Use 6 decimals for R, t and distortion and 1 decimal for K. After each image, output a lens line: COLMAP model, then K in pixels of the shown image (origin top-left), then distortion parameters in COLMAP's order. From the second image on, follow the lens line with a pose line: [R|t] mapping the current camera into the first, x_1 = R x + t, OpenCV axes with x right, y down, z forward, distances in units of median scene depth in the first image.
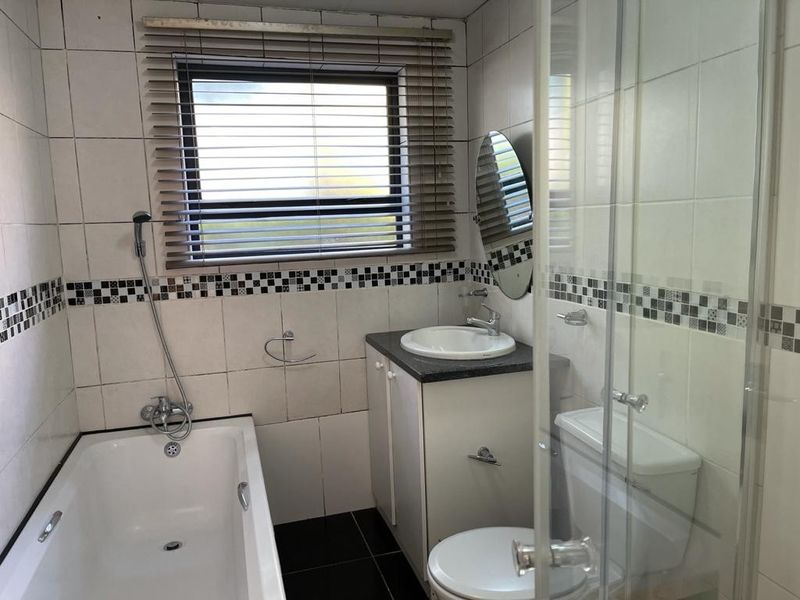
lens RADIAL K [[605.0, 0, 400.0], [0, 605.0, 300.0], [0, 0, 1]] dist [0.115243, -0.128281]
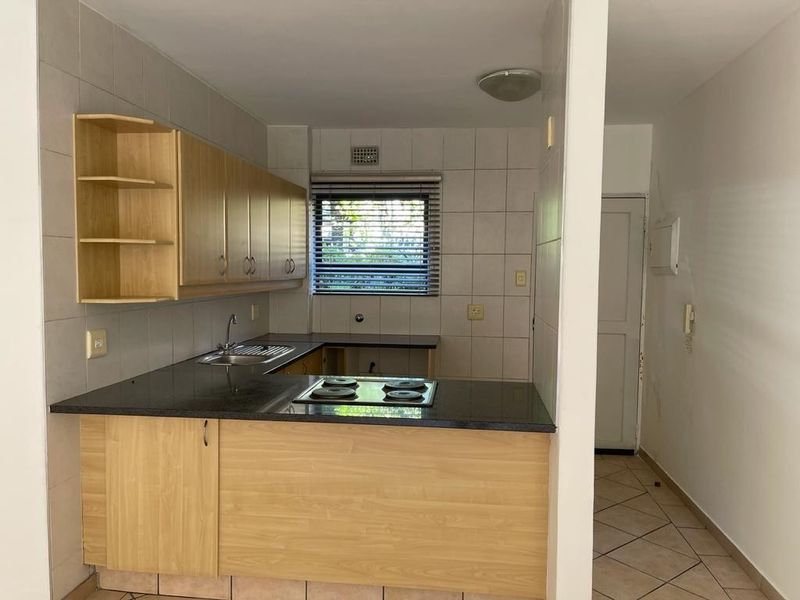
lens RADIAL K [[605.0, 0, 400.0], [0, 605.0, 300.0], [0, 0, 1]] dist [0.115243, -0.128281]
pose [[0.914817, 0.071199, -0.397542, 0.676821], [-0.101824, 0.993200, -0.056436, 0.036140], [0.390821, 0.092108, 0.915847, -0.650467]]
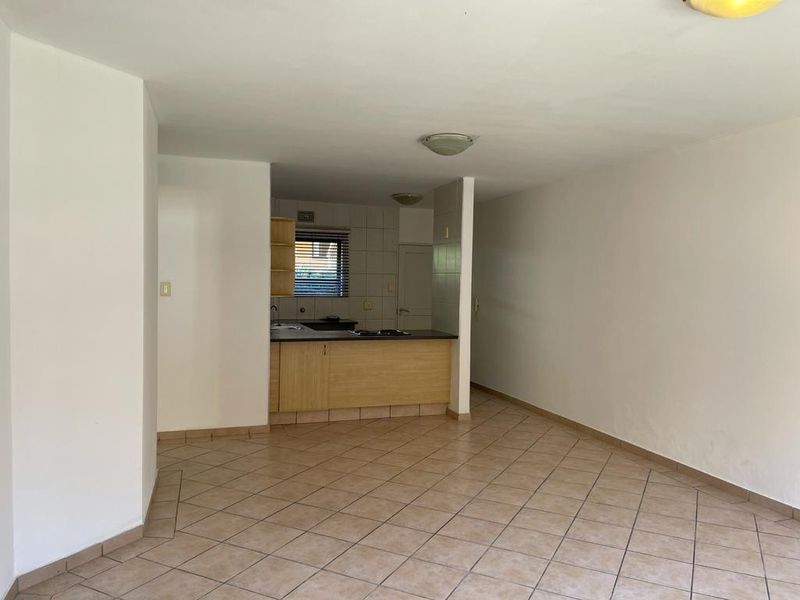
lens RADIAL K [[605.0, 0, 400.0], [0, 605.0, 300.0], [0, 0, 1]] dist [0.115243, -0.128281]
pose [[0.998001, 0.055136, 0.030881, 0.229170], [-0.051467, 0.992696, -0.109115, 0.273056], [-0.036671, 0.107308, 0.993549, -2.222627]]
